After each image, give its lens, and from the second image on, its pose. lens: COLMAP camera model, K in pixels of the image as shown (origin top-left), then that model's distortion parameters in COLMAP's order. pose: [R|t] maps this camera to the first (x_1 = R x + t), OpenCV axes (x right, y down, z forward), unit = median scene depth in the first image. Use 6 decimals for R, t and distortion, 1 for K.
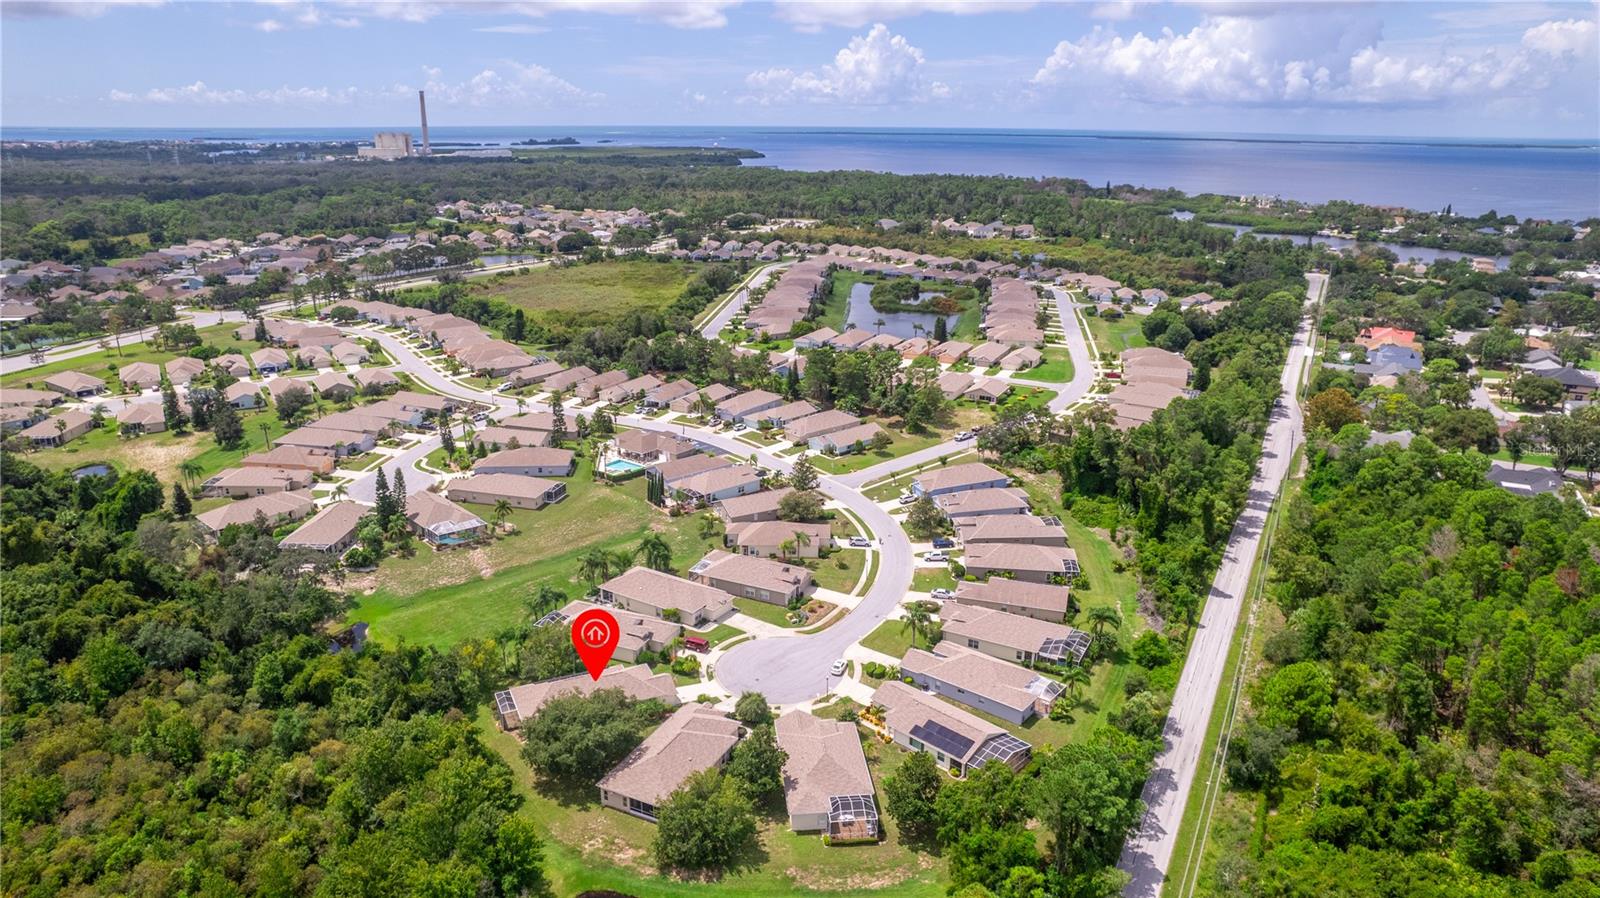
lens RADIAL K [[1024.6, 0, 793.3], [0, 1024.6, 451.4], [0, 0, 1]] dist [-0.050575, 0.035348]
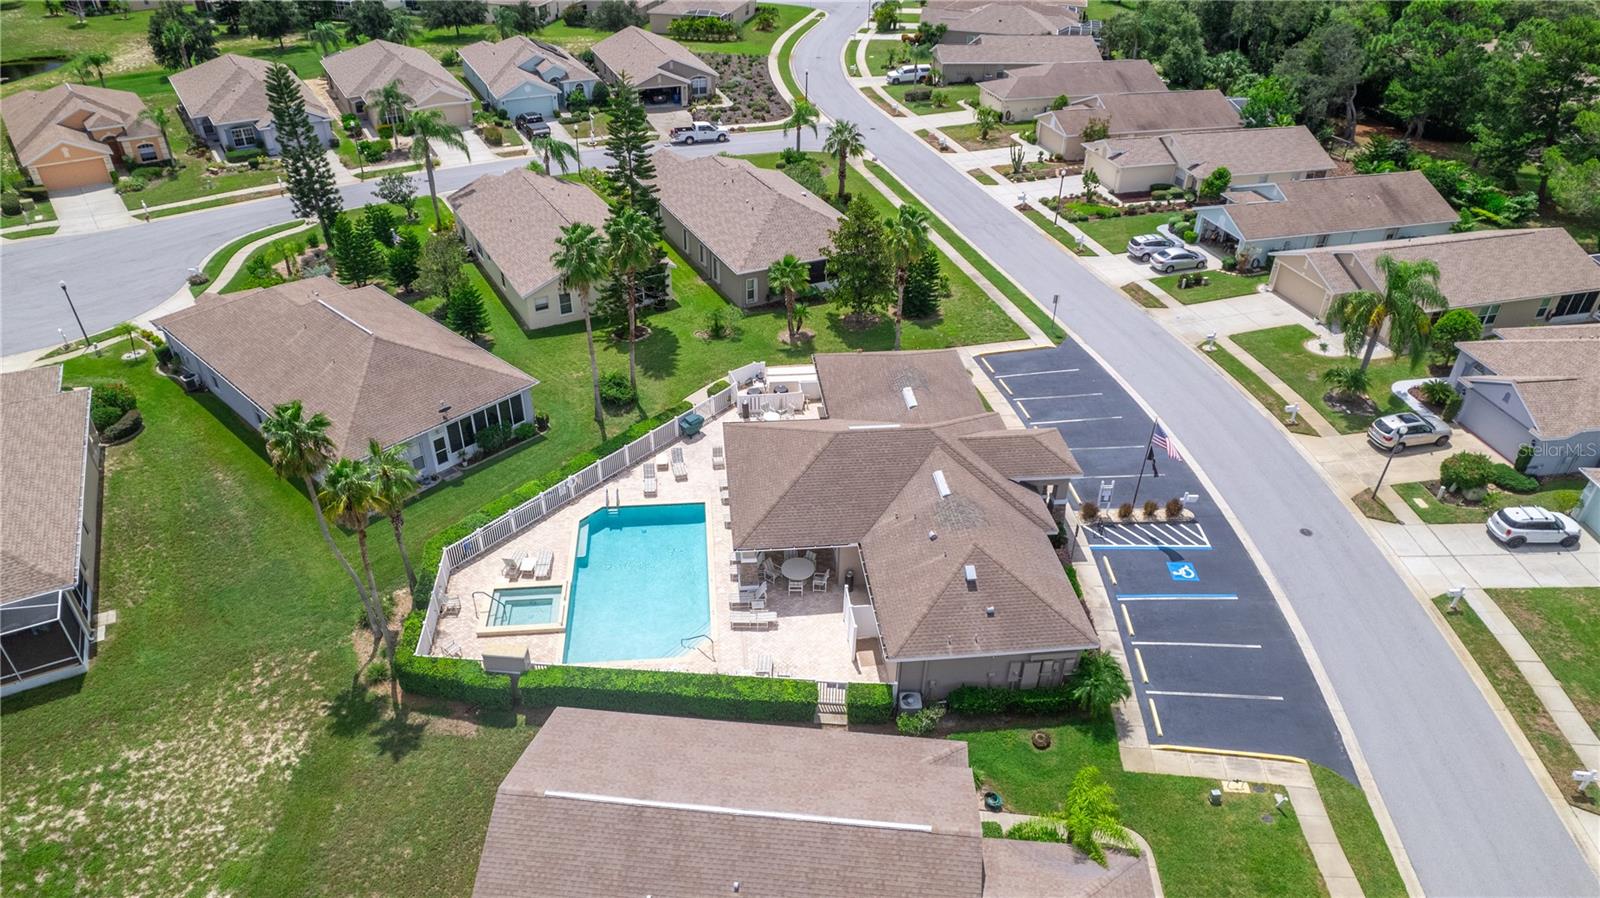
lens RADIAL K [[1024.6, 0, 795.7], [0, 1024.6, 450.0], [0, 0, 1]] dist [-0.050575, 0.035348]
pose [[0.693017, 0.396494, -0.602096, -0.042123], [-0.227542, 0.912785, 0.339186, -0.064878], [0.684070, -0.098060, 0.722795, 0.806925]]
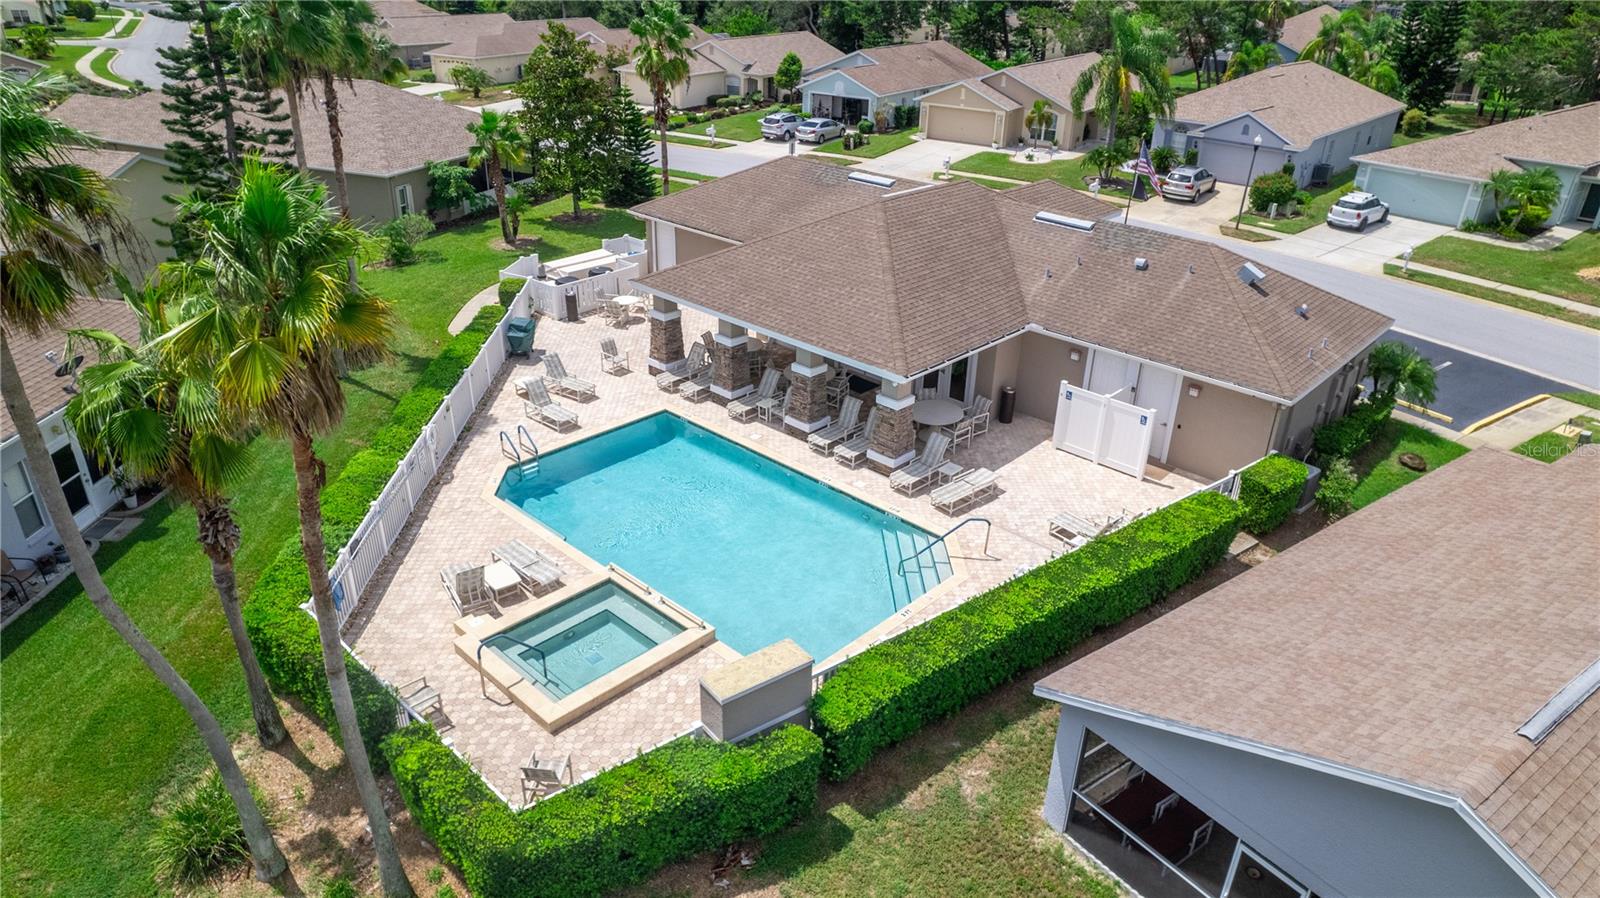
lens RADIAL K [[1024.6, 0, 794.5], [0, 1024.6, 451.1], [0, 0, 1]] dist [-0.050575, 0.035348]
pose [[0.996028, 0.053844, -0.070910, -0.137195], [-0.043112, 0.988487, 0.145031, -0.003374], [0.077903, -0.141398, 0.986883, 0.825291]]
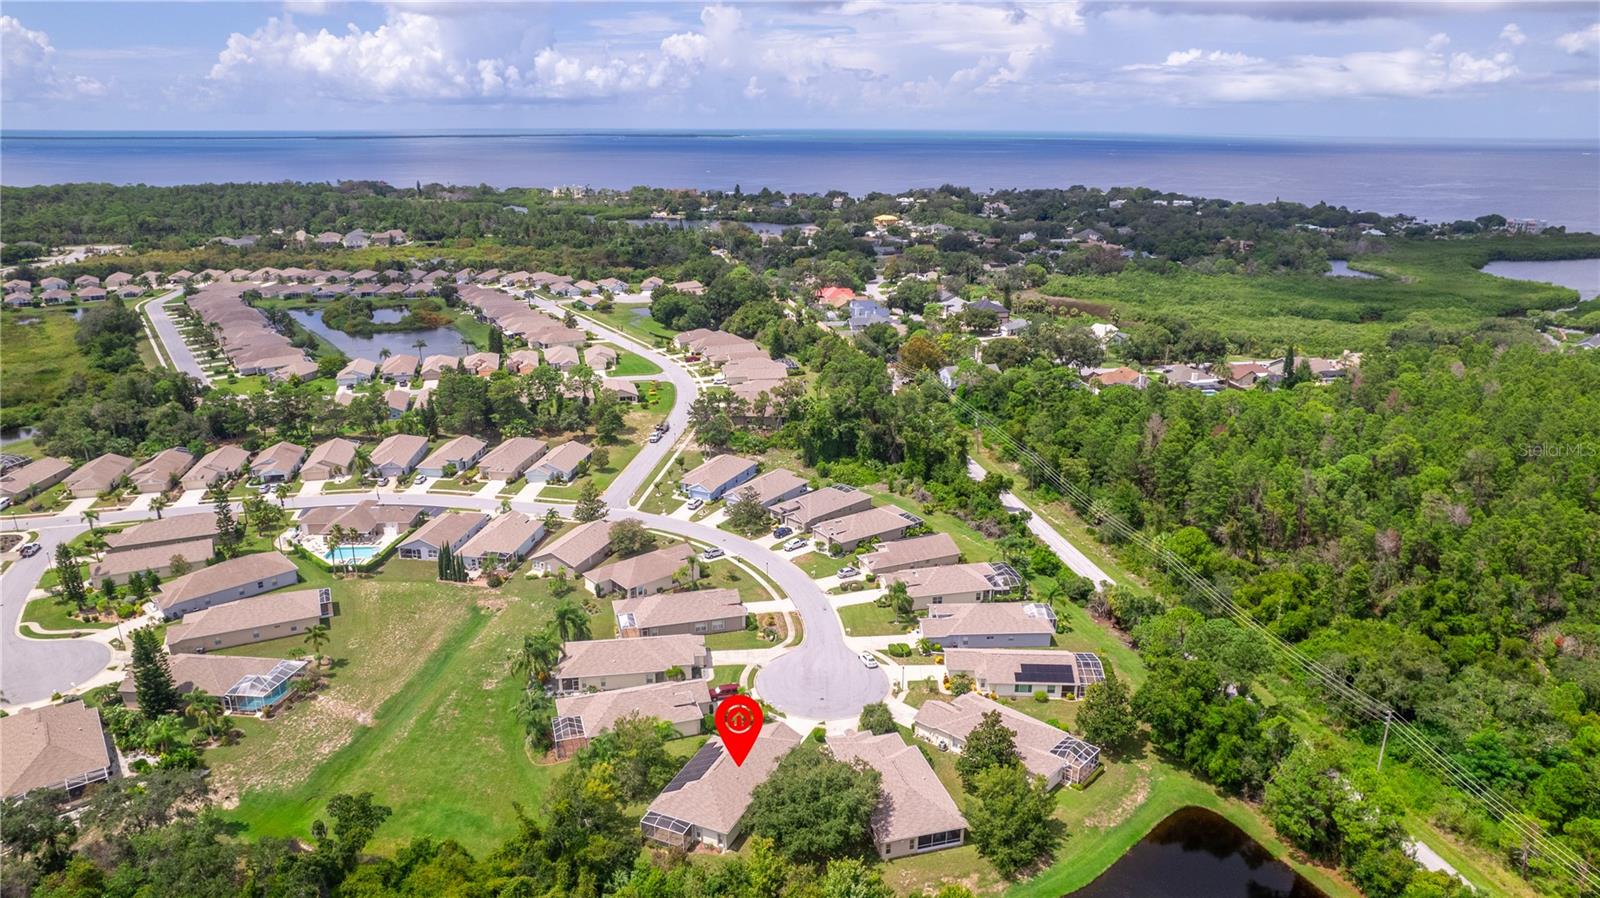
lens RADIAL K [[1024.6, 0, 806.3], [0, 1024.6, 449.5], [0, 0, 1]] dist [-0.050575, 0.035348]
pose [[0.751434, -0.205589, 0.626961, -0.341814], [0.205090, 0.975925, 0.074211, -0.045372], [-0.627124, 0.072819, 0.775508, 0.140010]]
